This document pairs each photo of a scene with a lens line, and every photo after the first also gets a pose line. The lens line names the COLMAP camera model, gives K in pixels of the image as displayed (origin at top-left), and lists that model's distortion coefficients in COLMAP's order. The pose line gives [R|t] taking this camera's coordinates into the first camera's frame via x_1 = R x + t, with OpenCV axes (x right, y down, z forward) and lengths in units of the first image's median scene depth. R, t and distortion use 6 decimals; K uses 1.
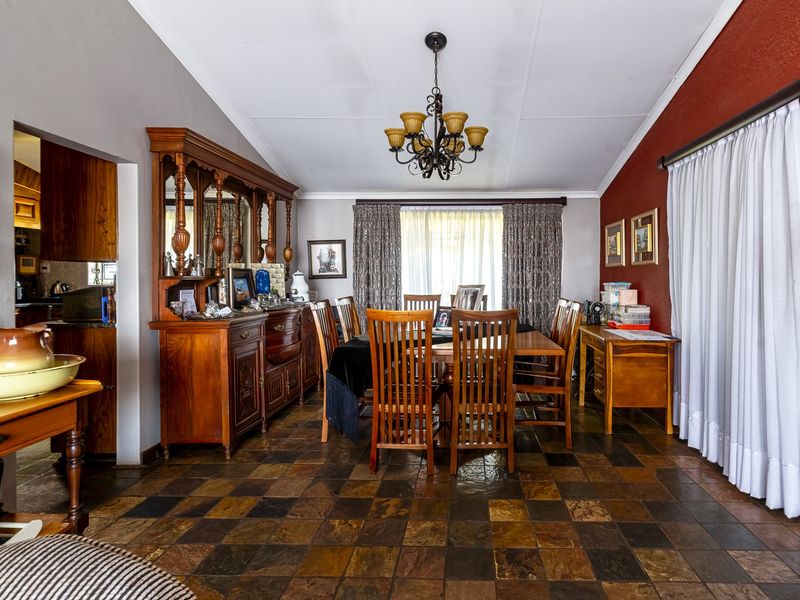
lens RADIAL K [[409.1, 0, 421.3], [0, 409.1, 299.2], [0, 0, 1]] dist [-0.000710, -0.001004]
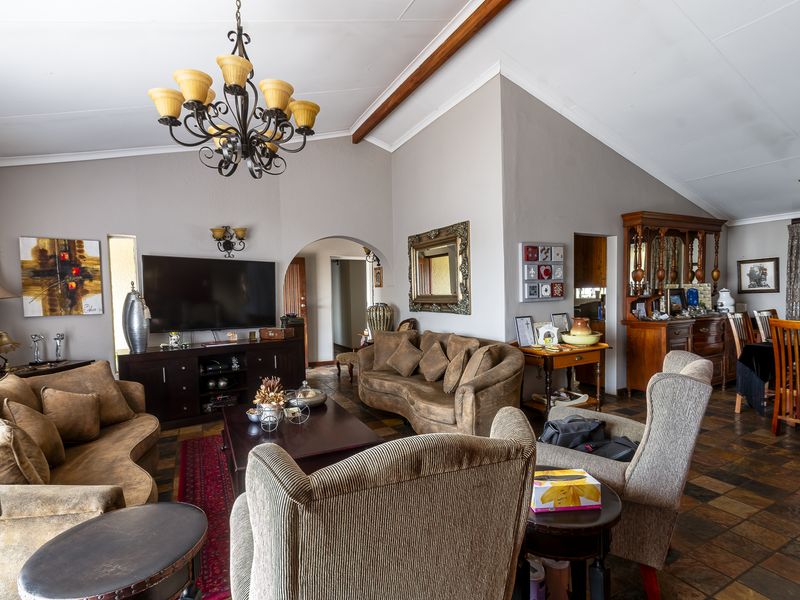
lens RADIAL K [[409.1, 0, 421.3], [0, 409.1, 299.2], [0, 0, 1]] dist [-0.000710, -0.001004]
pose [[0.563185, 0.005647, -0.826312, 0.278068], [-0.023110, 0.999693, -0.008918, -0.002337], [0.826008, 0.024119, 0.563142, -0.625752]]
